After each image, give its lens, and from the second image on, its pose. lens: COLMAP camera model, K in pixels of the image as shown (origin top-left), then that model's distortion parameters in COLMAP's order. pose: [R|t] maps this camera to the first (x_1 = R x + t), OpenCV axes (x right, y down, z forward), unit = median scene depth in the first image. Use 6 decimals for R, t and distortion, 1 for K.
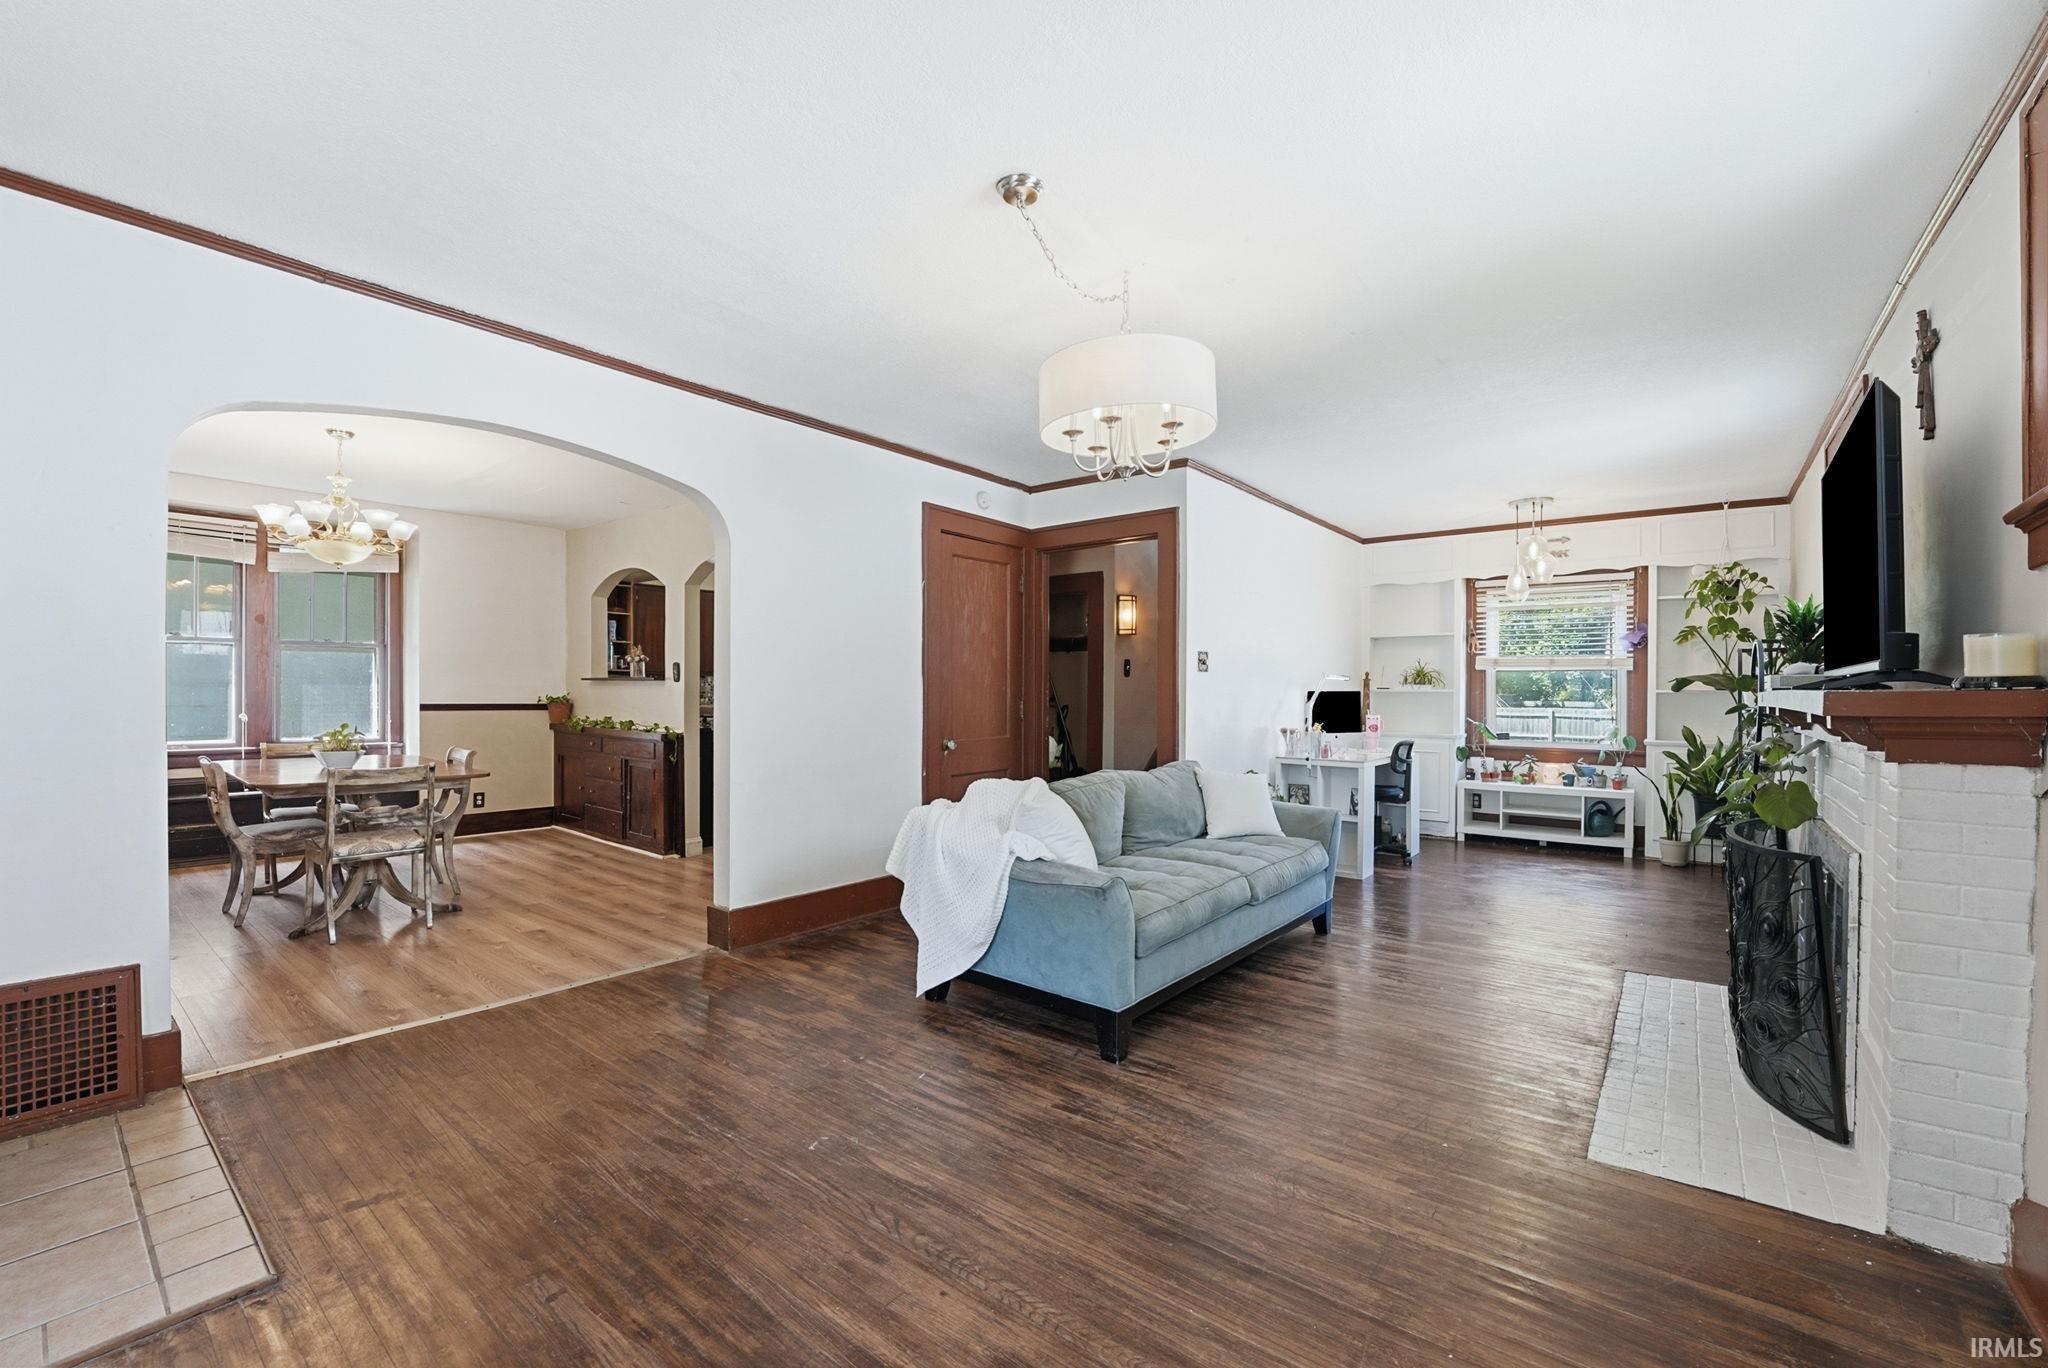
lens RADIAL K [[846.7, 0, 1029.6], [0, 846.7, 687.2], [0, 0, 1]] dist [-0.022460, 0.000686]
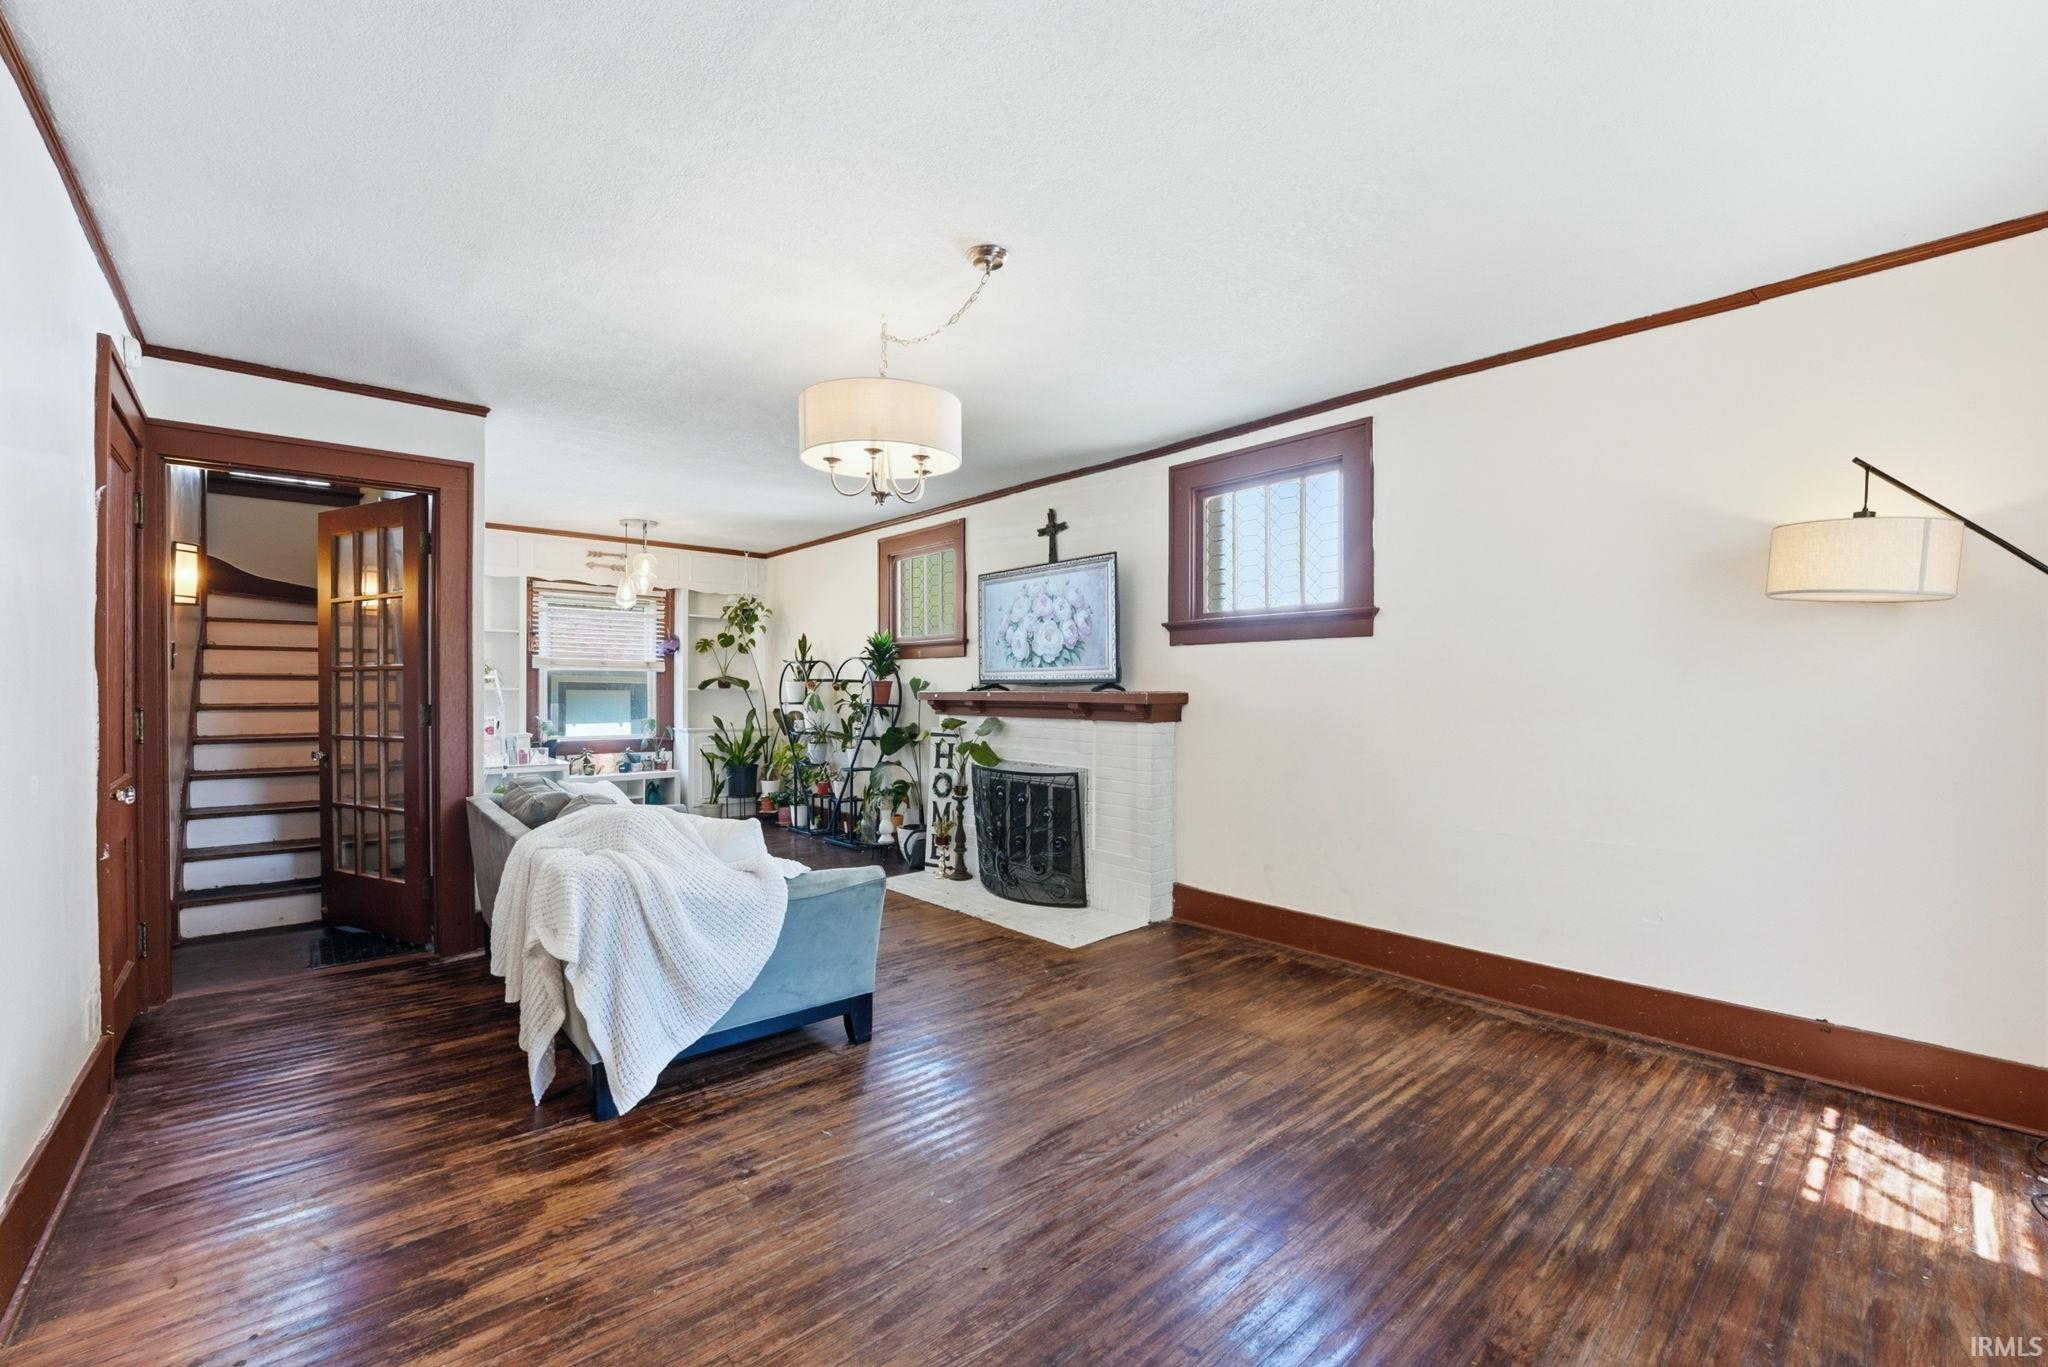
lens RADIAL K [[846.7, 0, 1023.2], [0, 846.7, 690.7], [0, 0, 1]] dist [-0.022460, 0.000686]
pose [[0.169561, -0.006112, 0.985501, -0.825683], [-0.006551, 0.999952, 0.007328, -0.011078], [-0.985498, -0.007698, 0.169513, 0.555659]]
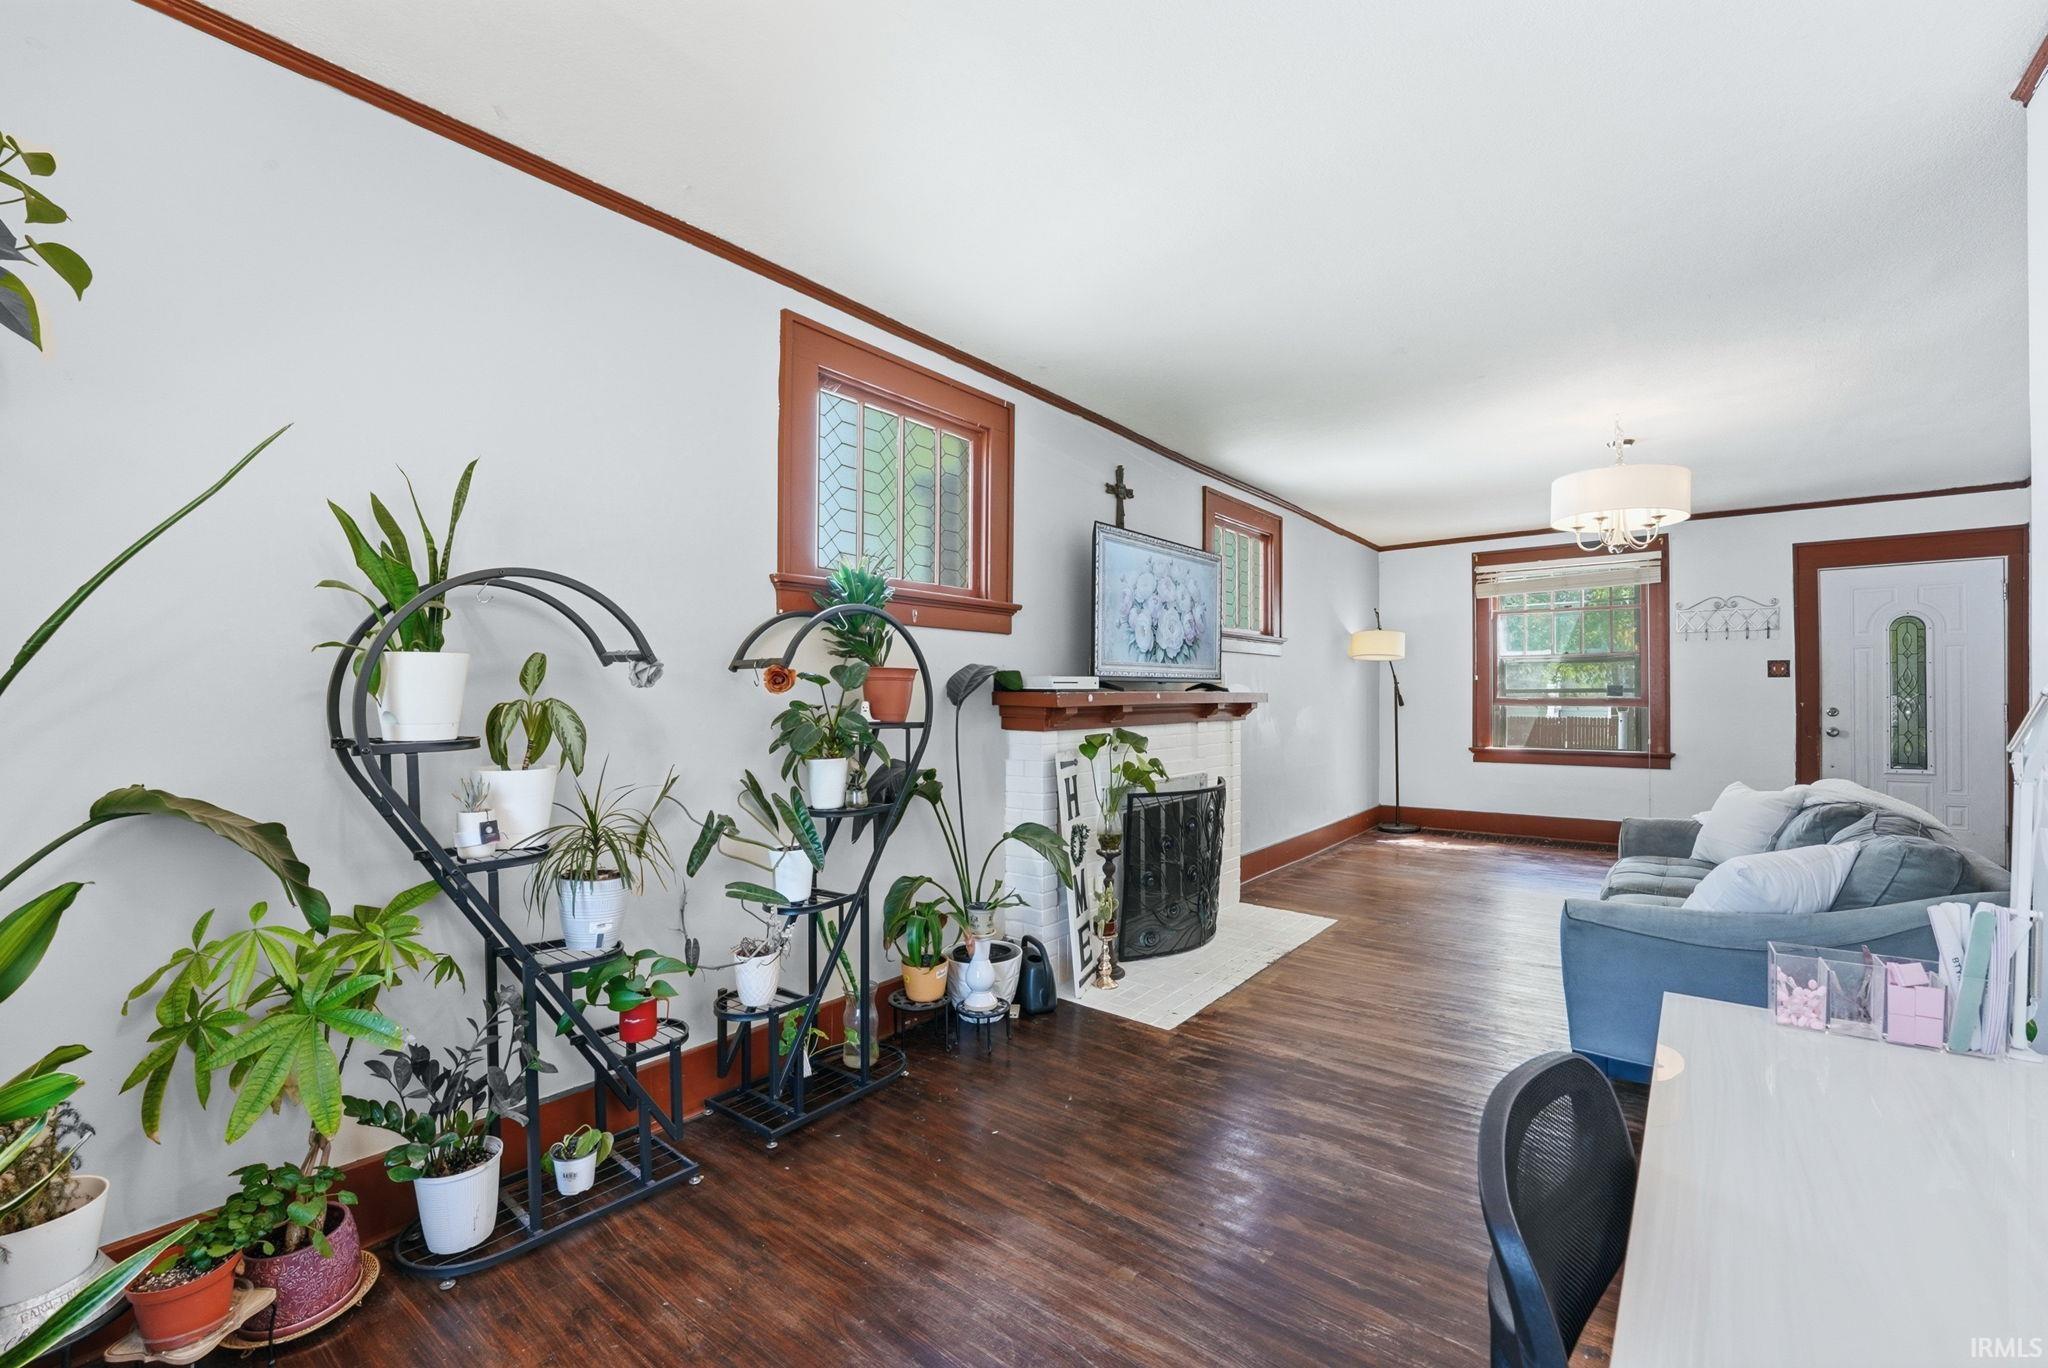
lens RADIAL K [[846.7, 0, 1034.3], [0, 846.7, 686.5], [0, 0, 1]] dist [-0.022460, 0.000686]
pose [[-0.999888, -0.004438, -0.014307, 1.000255], [-0.004235, 0.999890, -0.014191, 0.013912], [0.014369, -0.014128, -0.999797, 2.142237]]
